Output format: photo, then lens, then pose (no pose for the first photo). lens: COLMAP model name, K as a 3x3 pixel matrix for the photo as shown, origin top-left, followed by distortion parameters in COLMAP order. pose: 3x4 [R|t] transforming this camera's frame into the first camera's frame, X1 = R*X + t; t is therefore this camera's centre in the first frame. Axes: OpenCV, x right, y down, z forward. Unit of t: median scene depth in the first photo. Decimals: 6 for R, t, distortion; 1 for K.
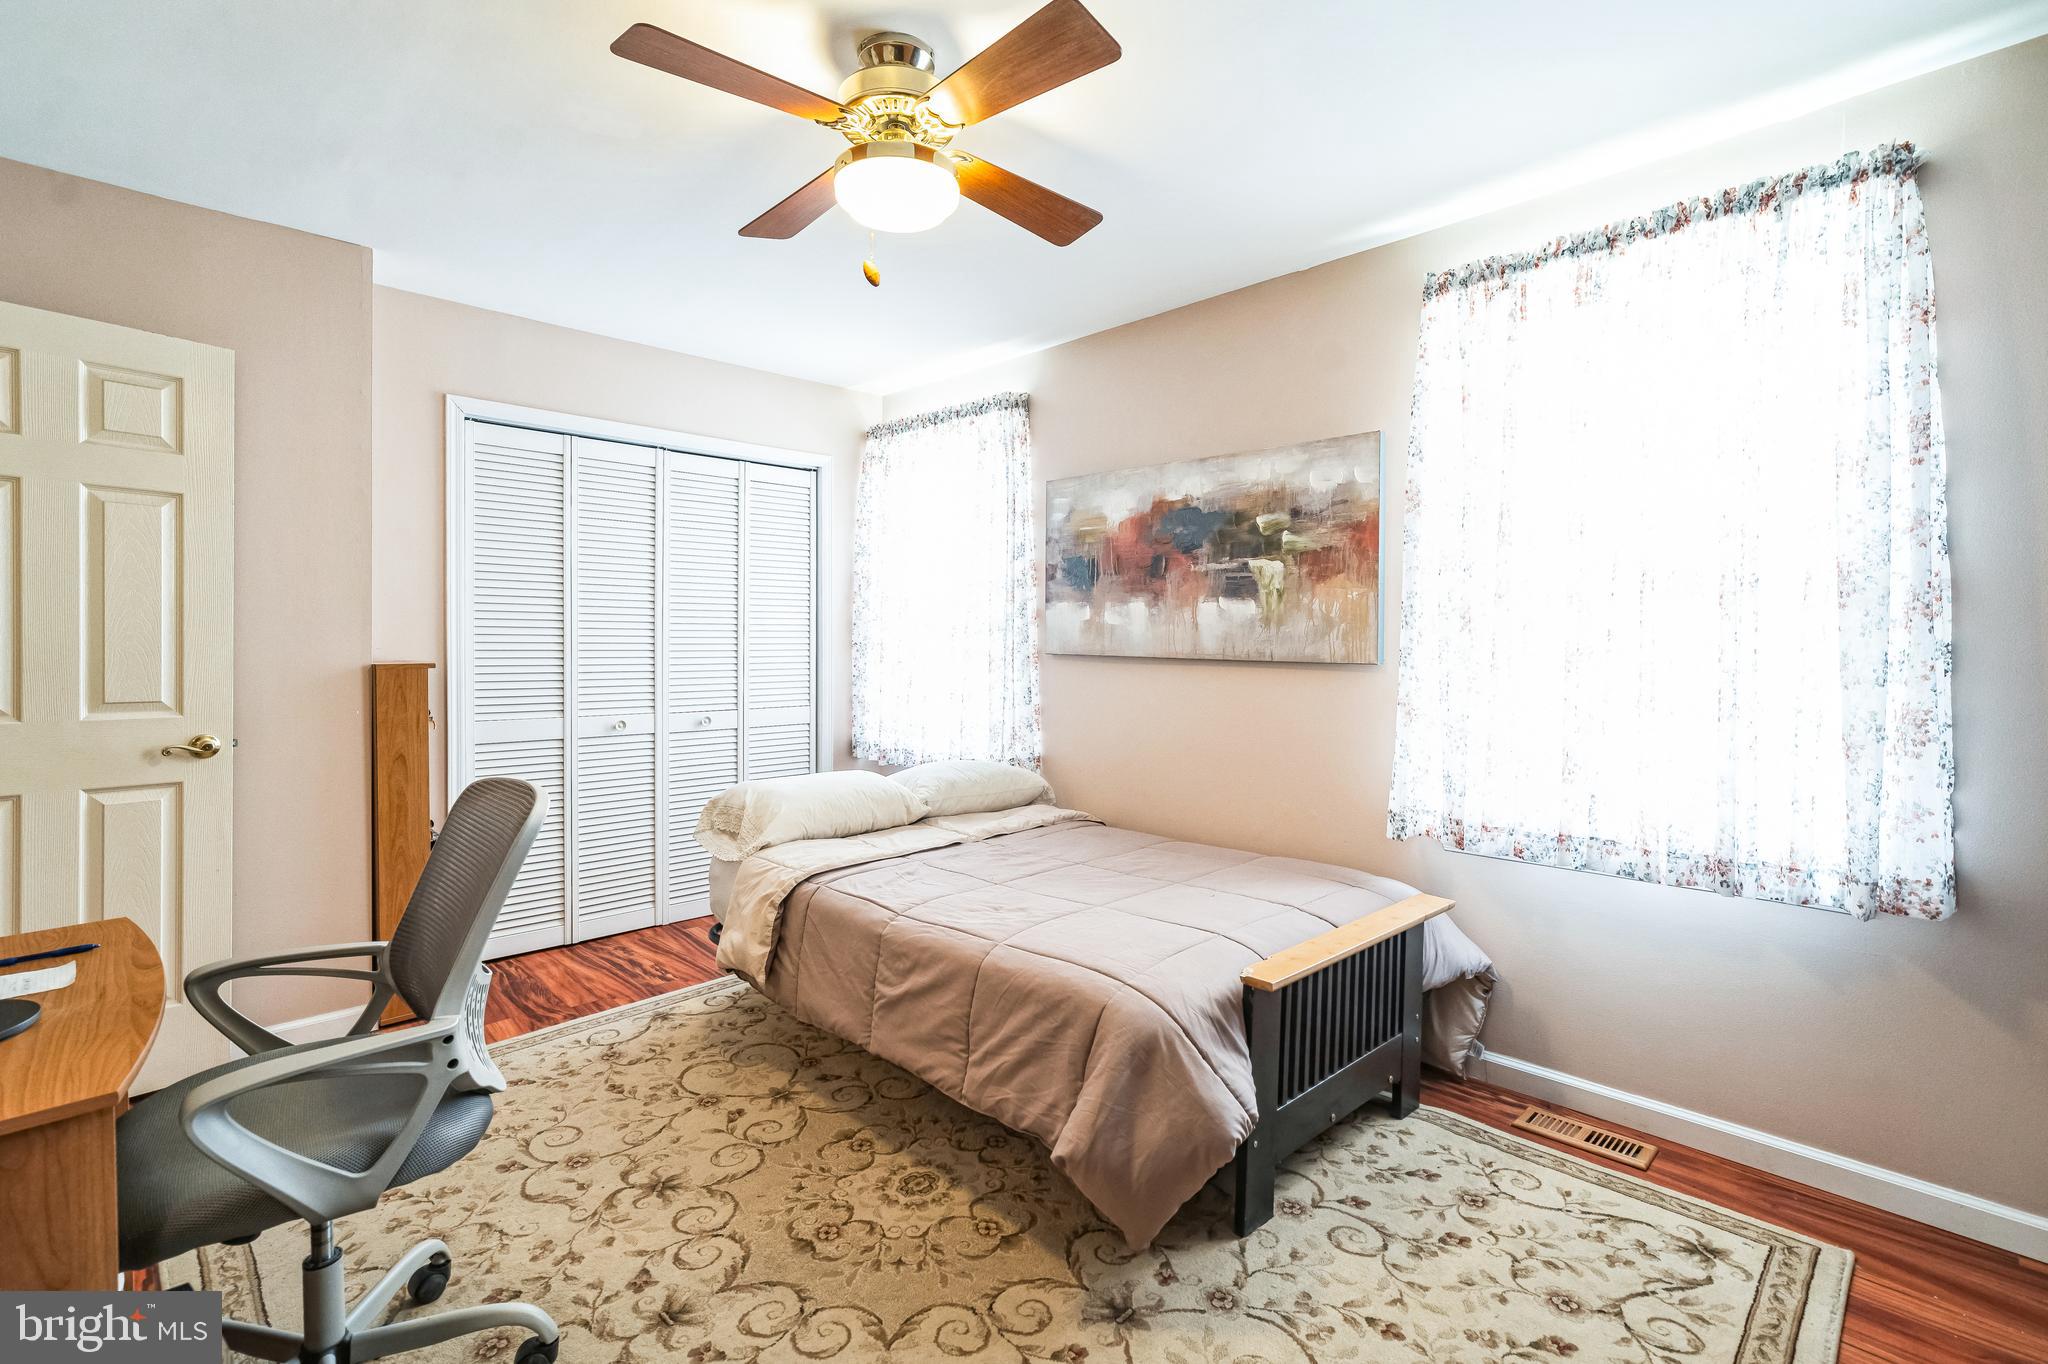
lens RADIAL K [[958.8, 0, 1000.8], [0, 958.8, 641.6], [0, 0, 1]] dist [-0.002055, 0.000659]
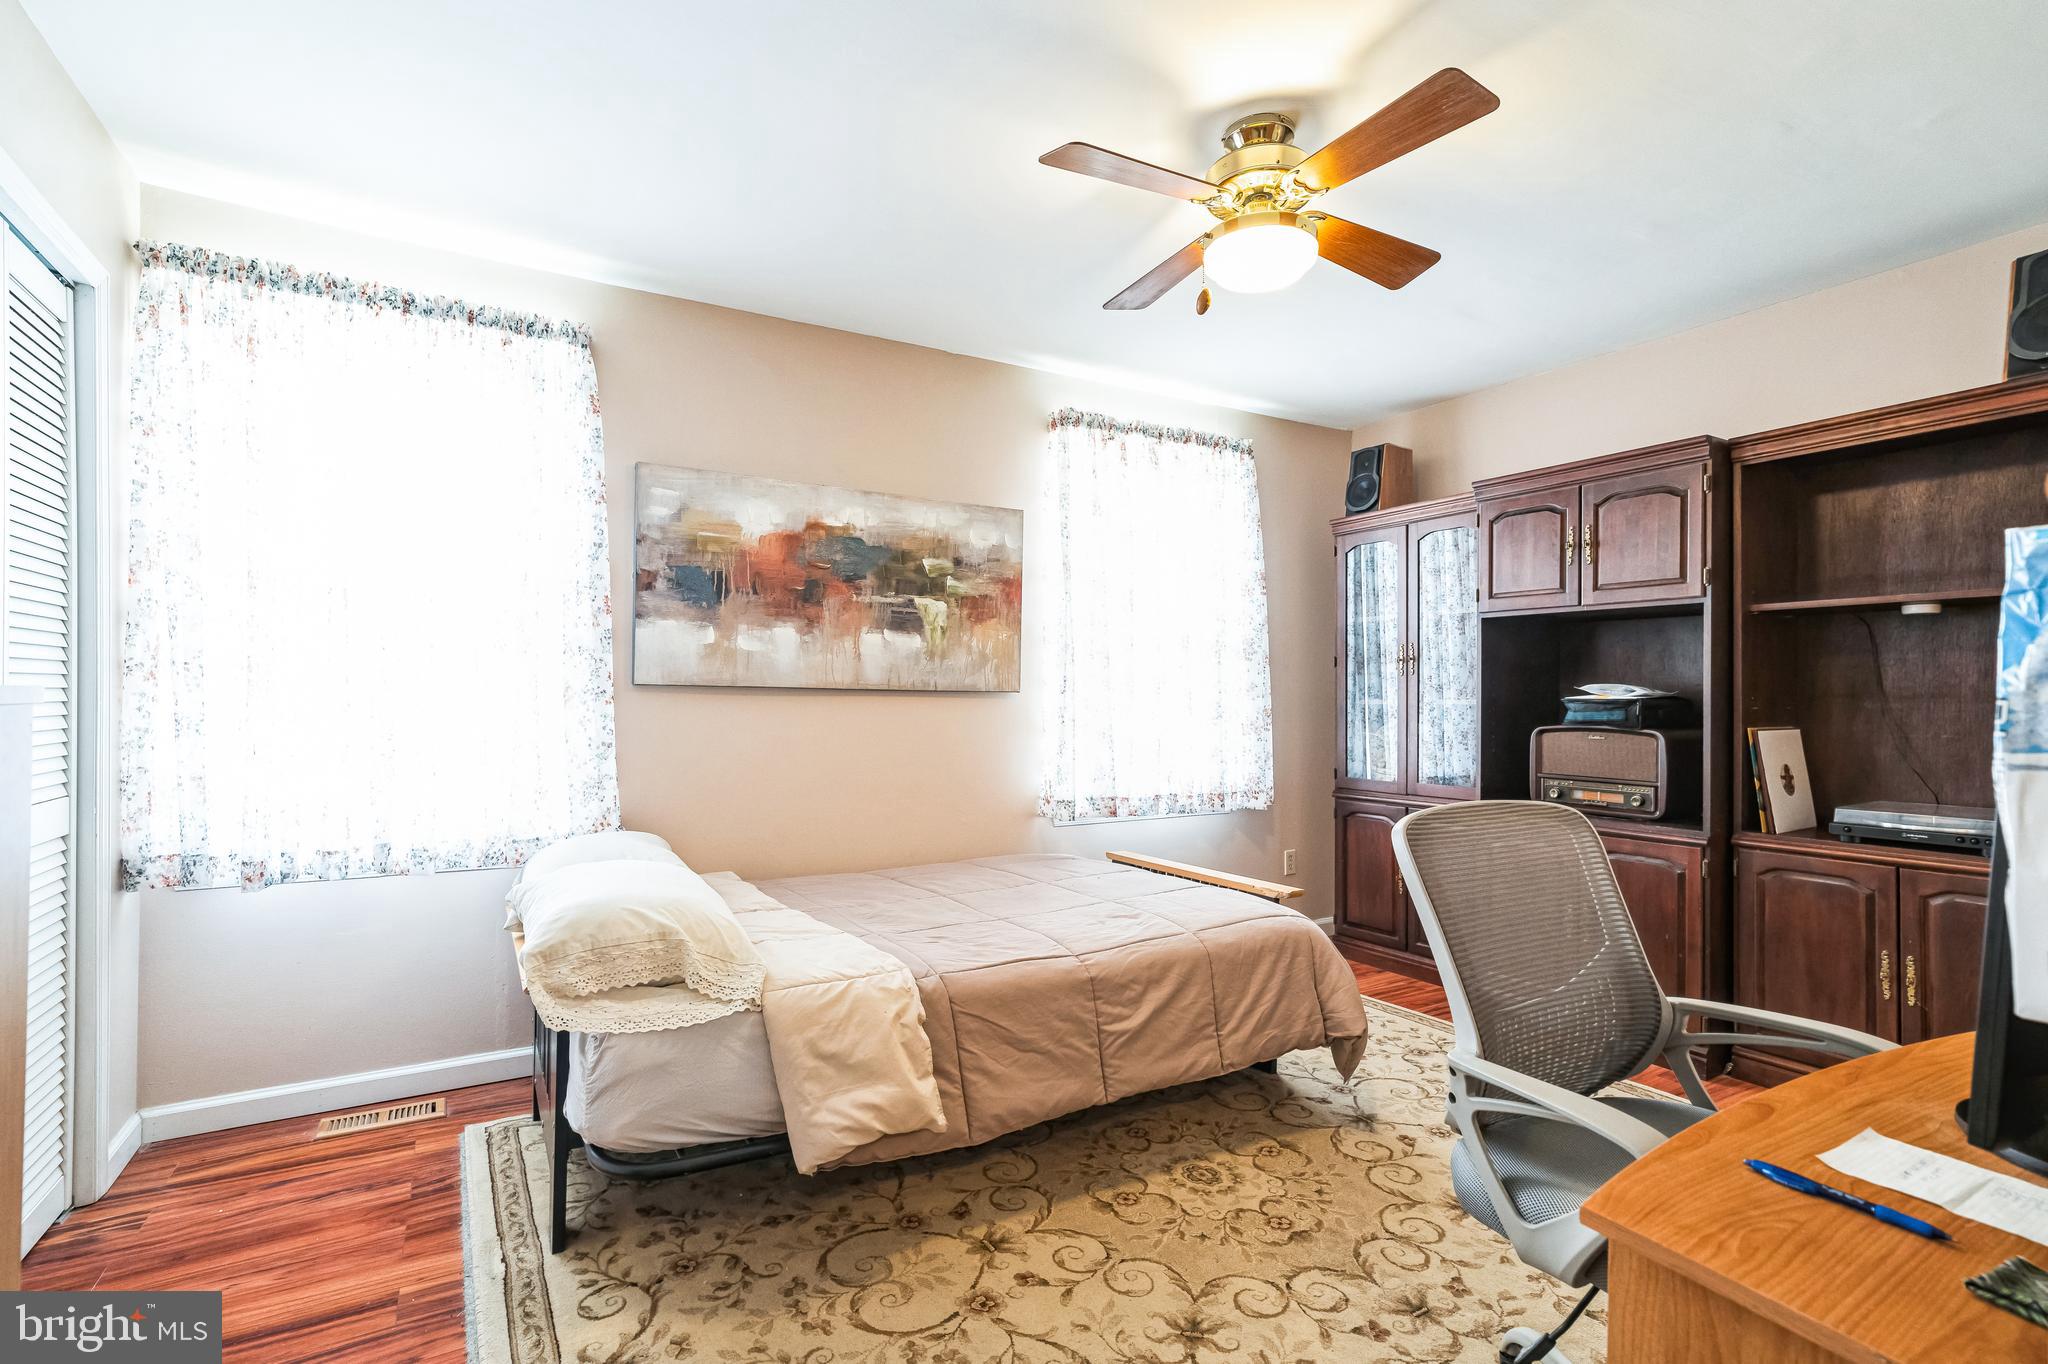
lens RADIAL K [[979.2, 0, 1009.7], [0, 979.2, 687.5], [0, 0, 1]] dist [-0.009550, 0.000635]
pose [[0.219034, 0.005079, 0.975704, -0.823552], [-0.003049, 0.999985, -0.004521, 0.022326], [-0.975712, -0.001985, 0.219046, 0.672646]]
